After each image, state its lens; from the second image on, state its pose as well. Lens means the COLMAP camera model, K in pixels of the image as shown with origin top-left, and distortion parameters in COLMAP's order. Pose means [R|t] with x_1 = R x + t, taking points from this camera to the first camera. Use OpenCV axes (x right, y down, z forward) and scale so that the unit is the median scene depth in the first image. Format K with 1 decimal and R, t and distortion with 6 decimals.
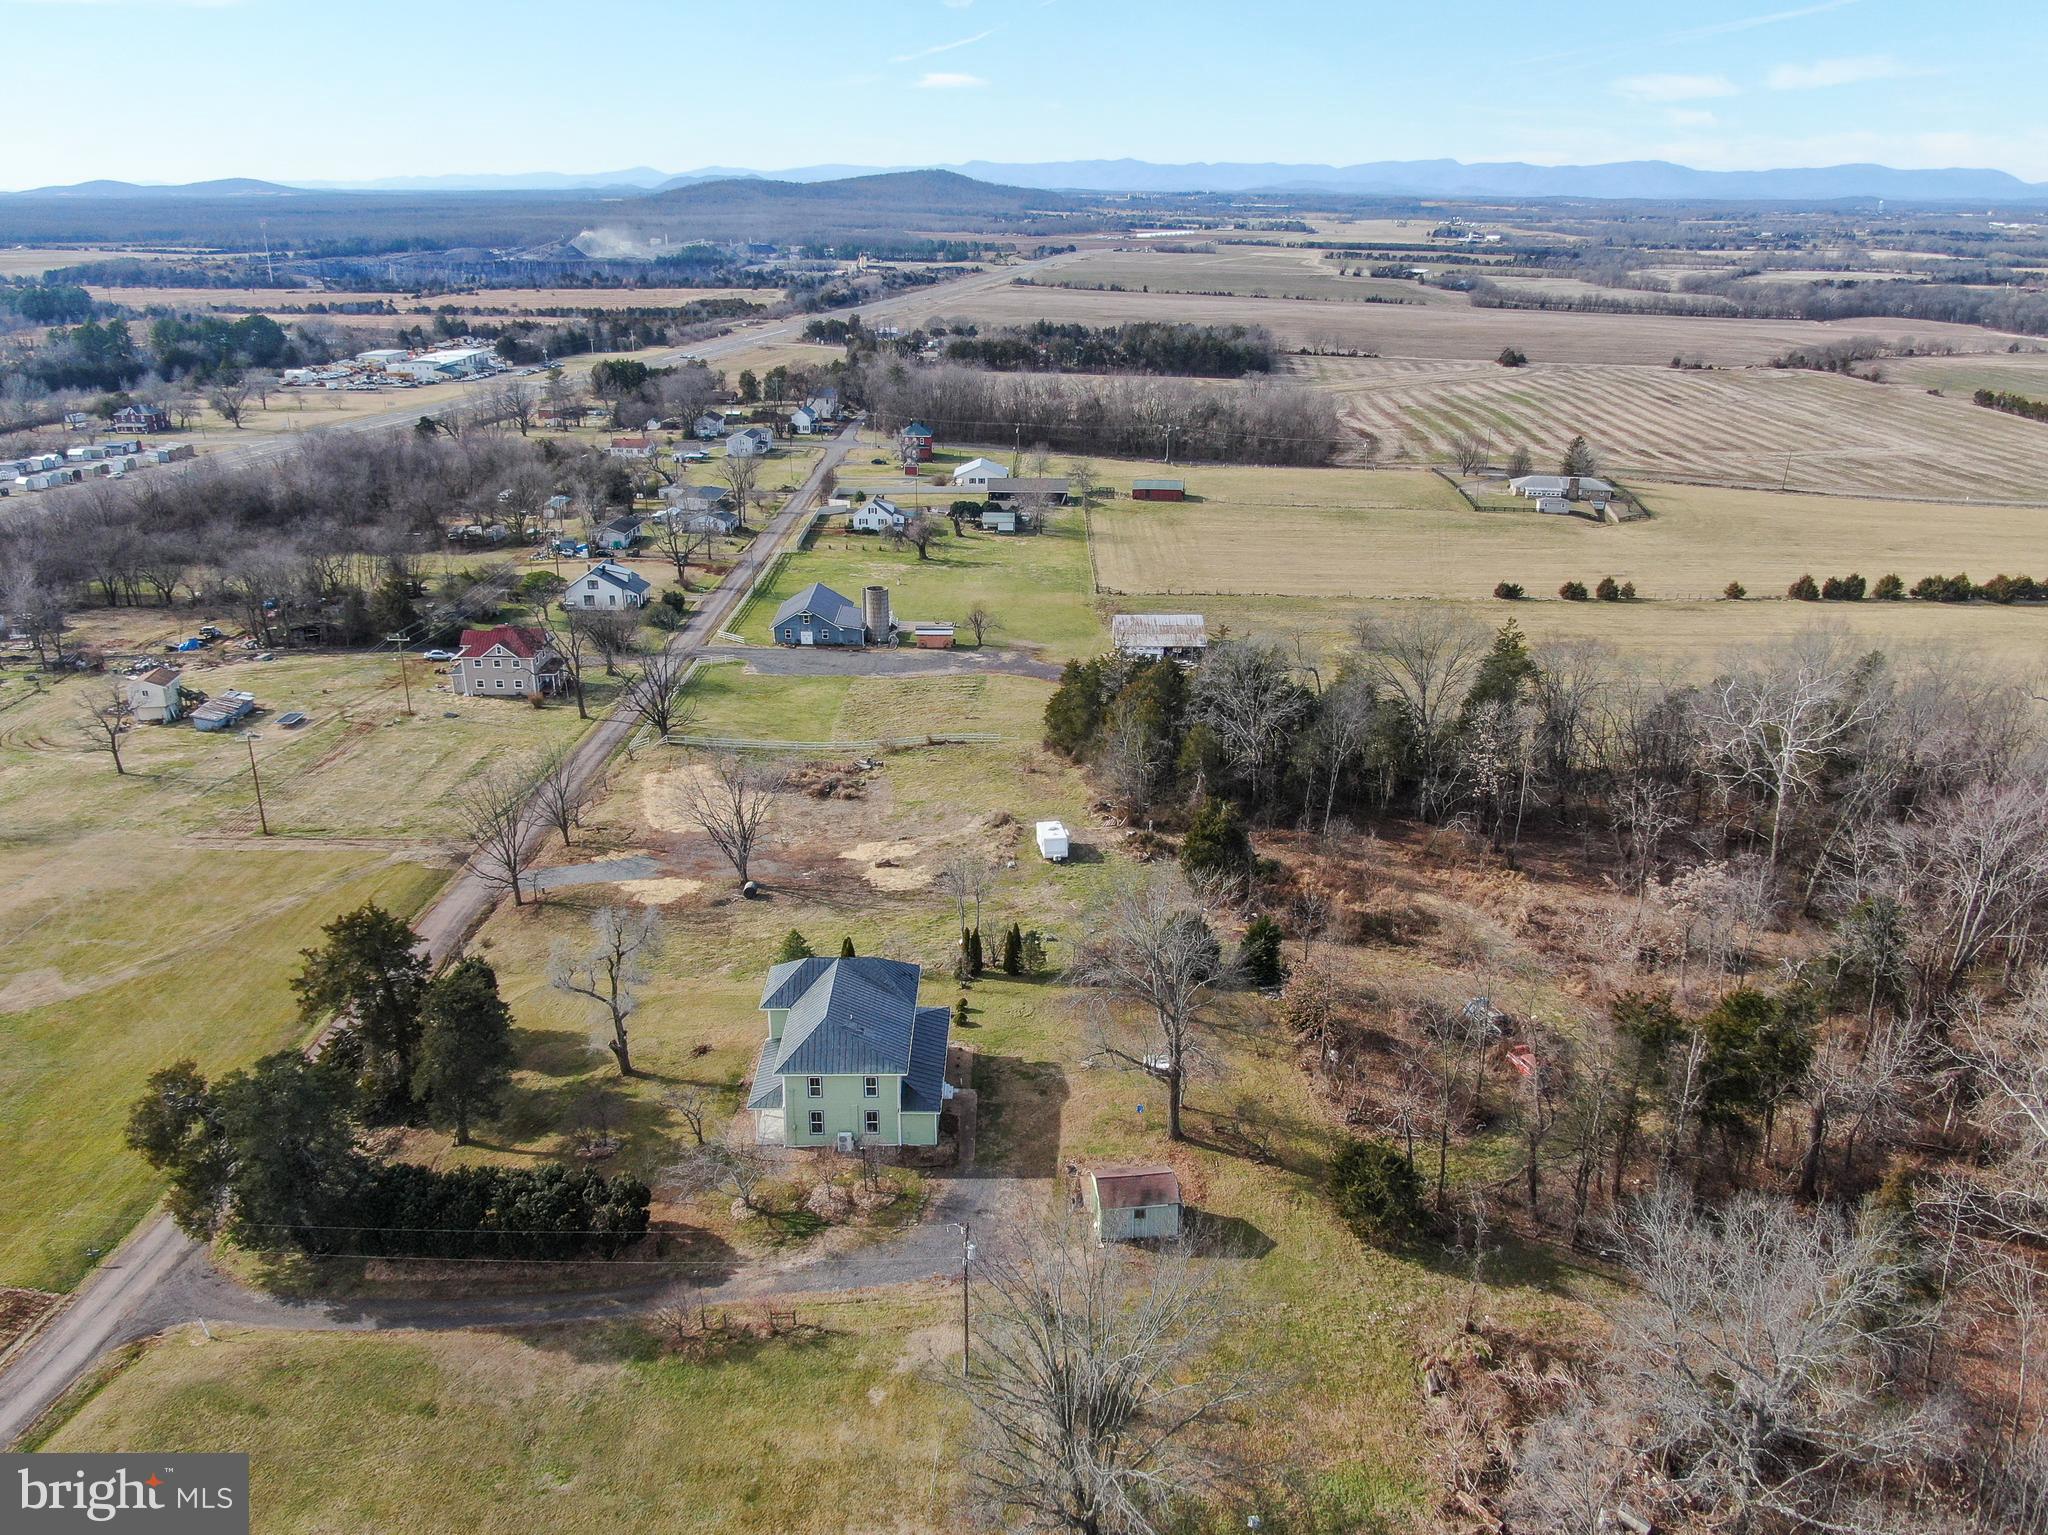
lens RADIAL K [[1540.7, 0, 1031.3], [0, 1540.7, 767.3], [0, 0, 1]] dist [-0.008062, -0.003539]
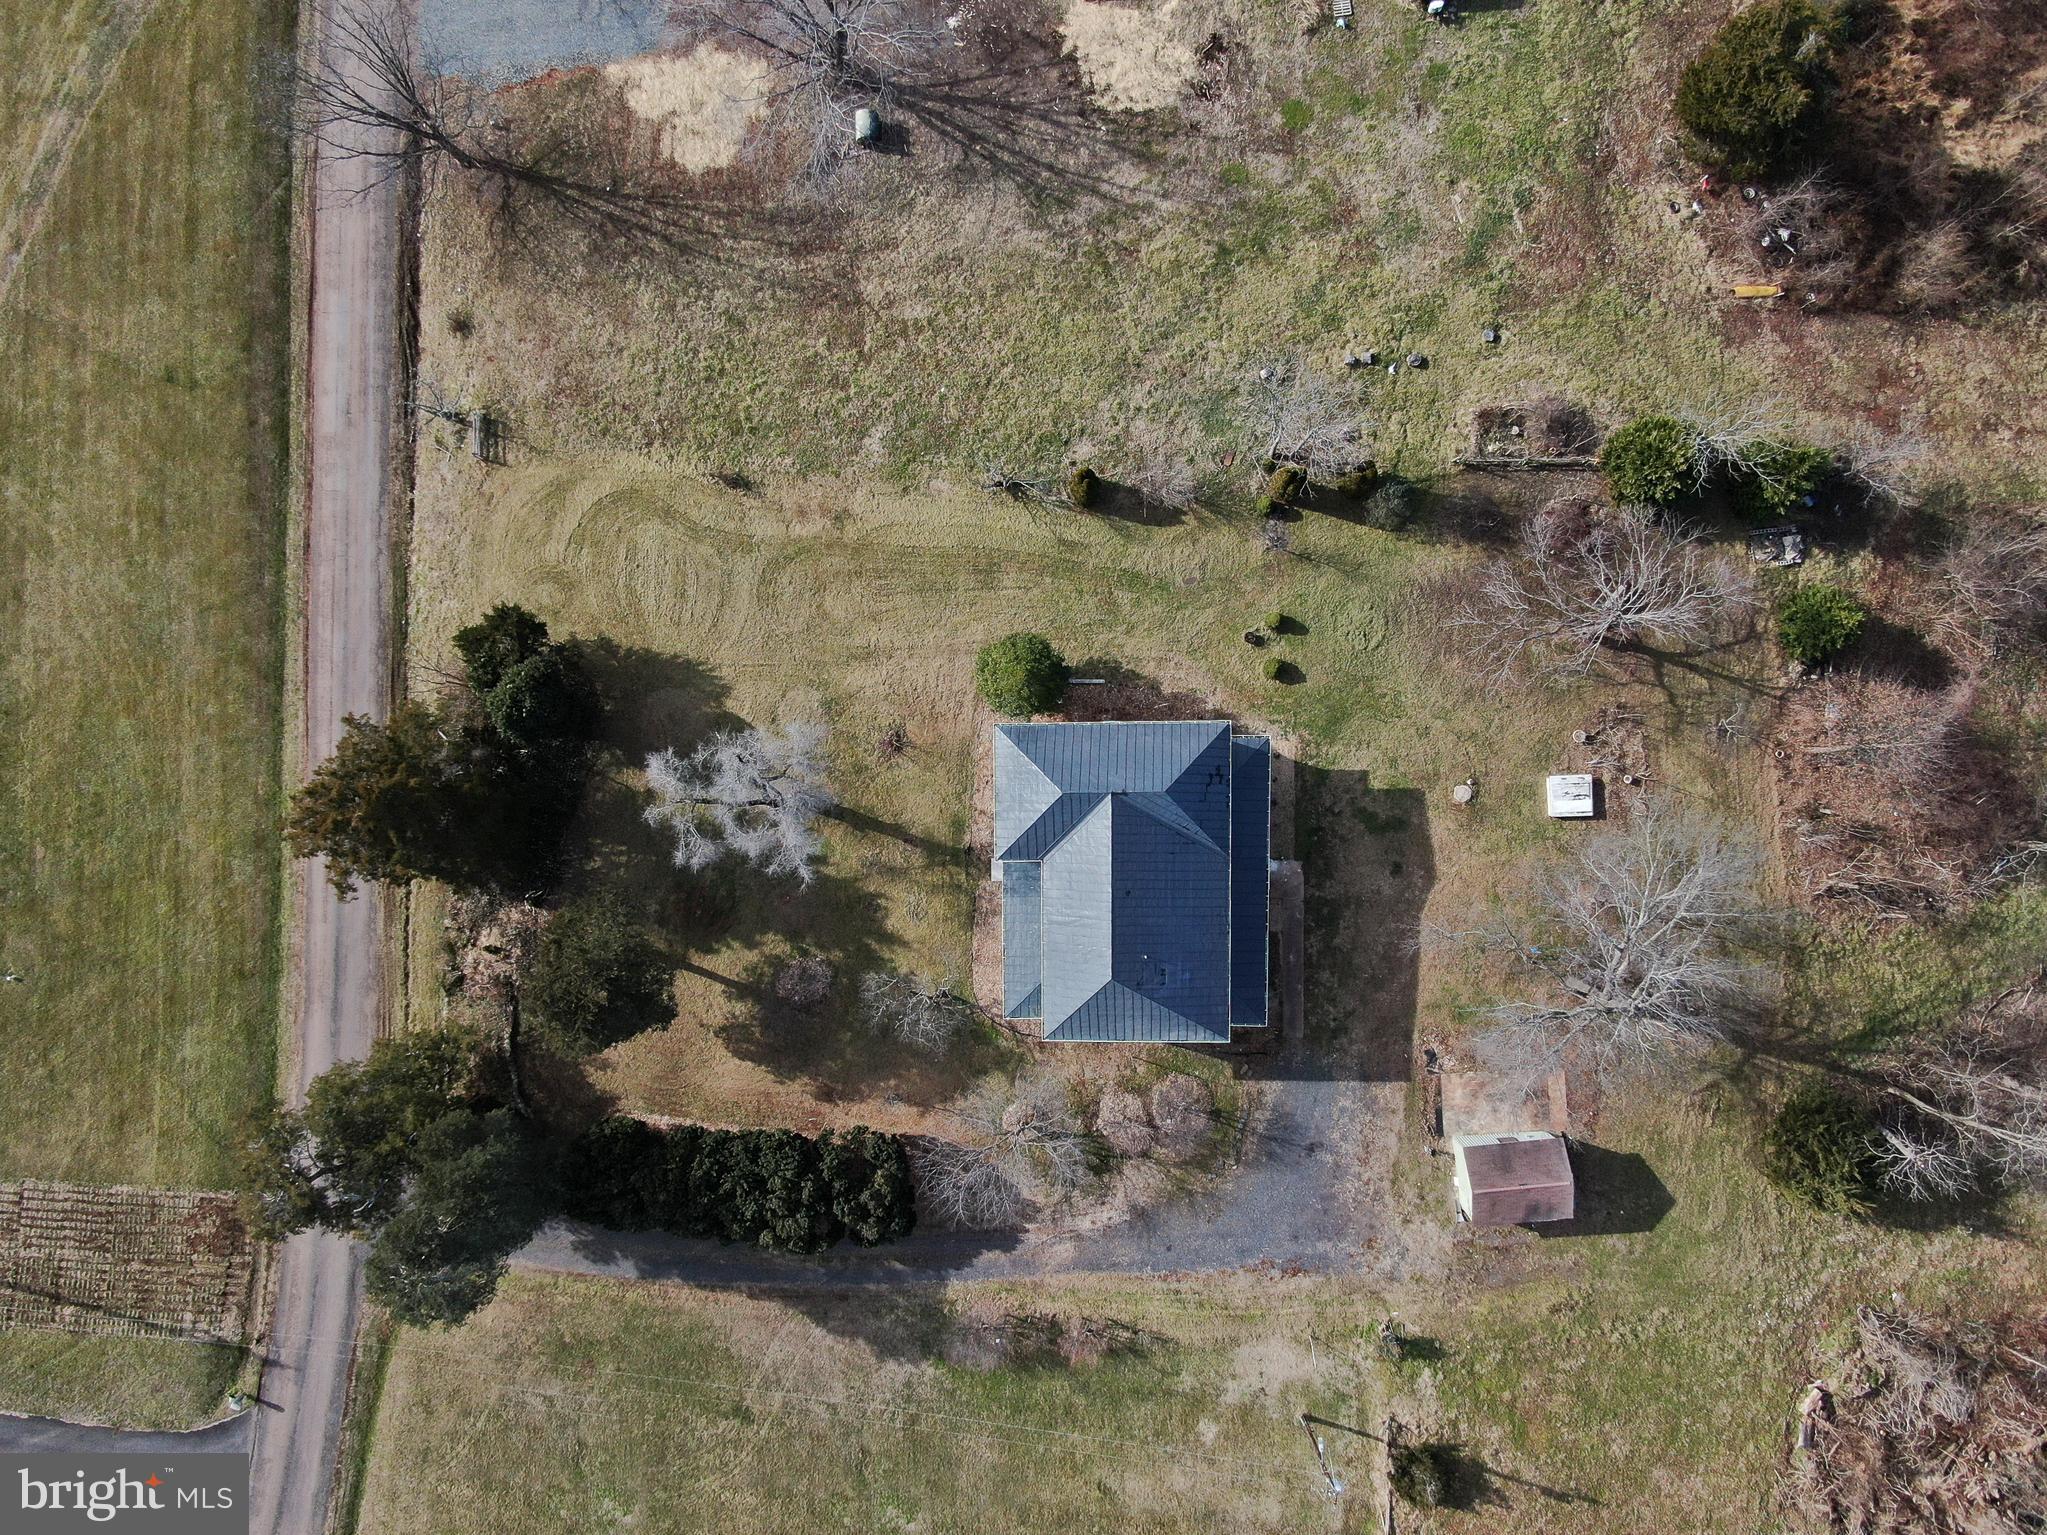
lens RADIAL K [[1495.9, 0, 1022.6], [0, 1495.9, 773.5], [0, 0, 1]] dist [-0.015079, 0.000317]
pose [[0.999053, 0.009887, -0.042380, -0.096579], [0.036366, 0.345209, 0.937821, -0.323902], [0.023902, -0.938474, 0.344523, 0.569881]]
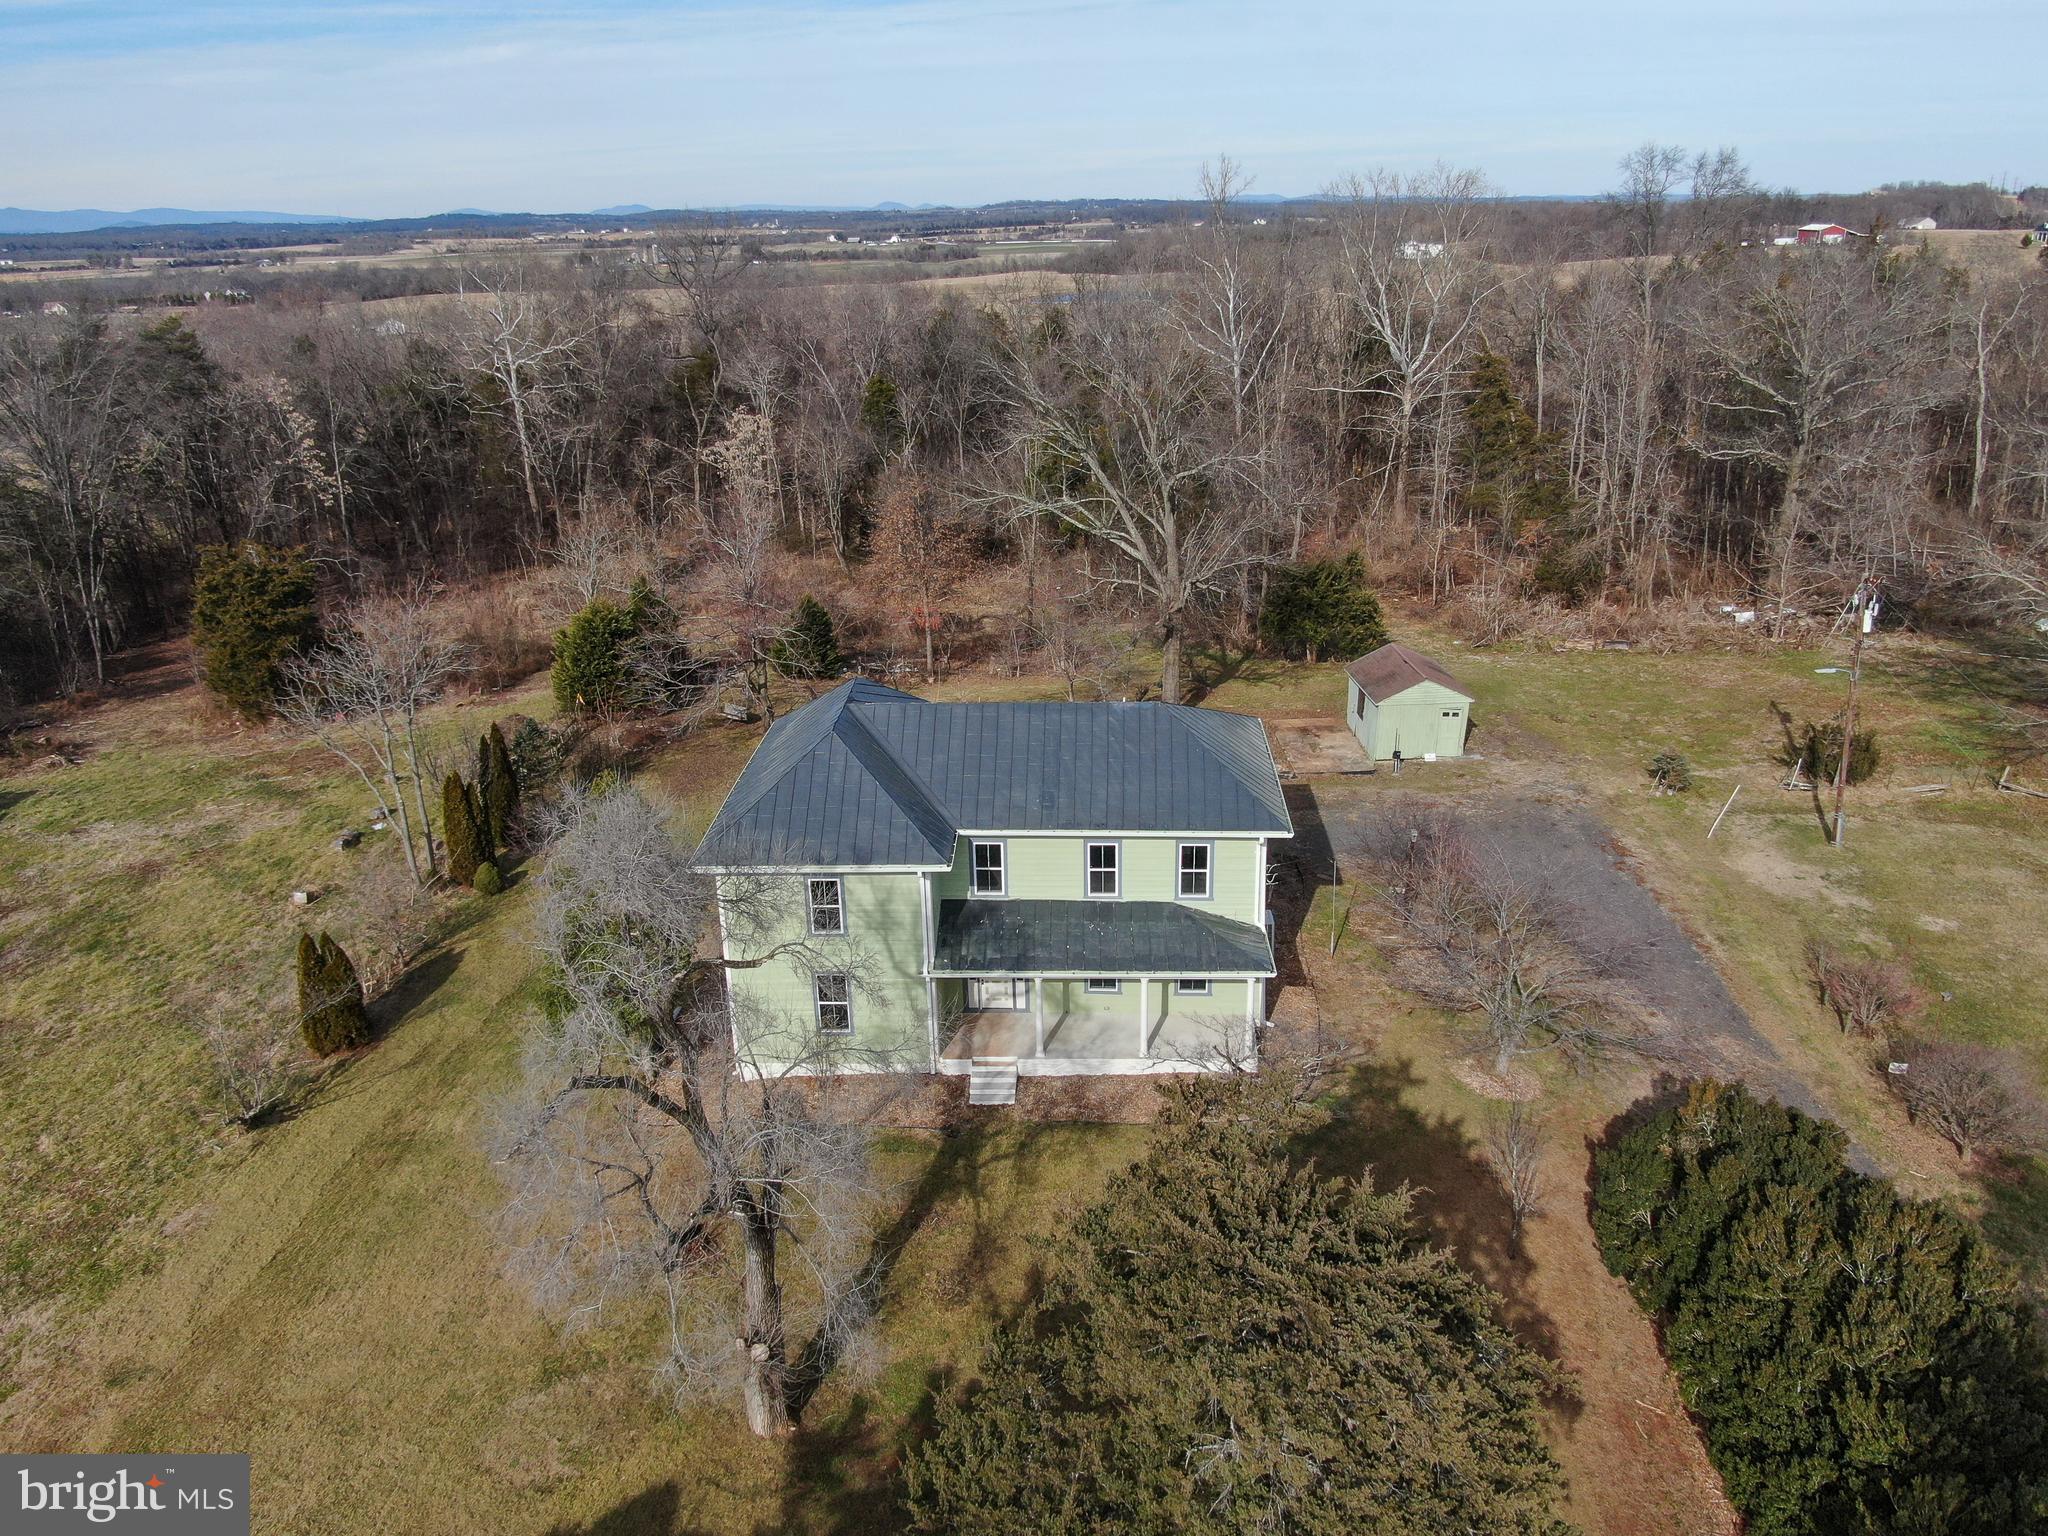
lens RADIAL K [[1496.8, 0, 1024.0], [0, 1496.8, 768.0], [0, 0, 1]] dist [-0.011747, -0.002029]
pose [[0.061010, -0.364876, 0.929055, -0.334310], [0.377545, 0.870071, 0.316917, 0.026847], [-0.923979, 0.331425, 0.190840, 0.640230]]
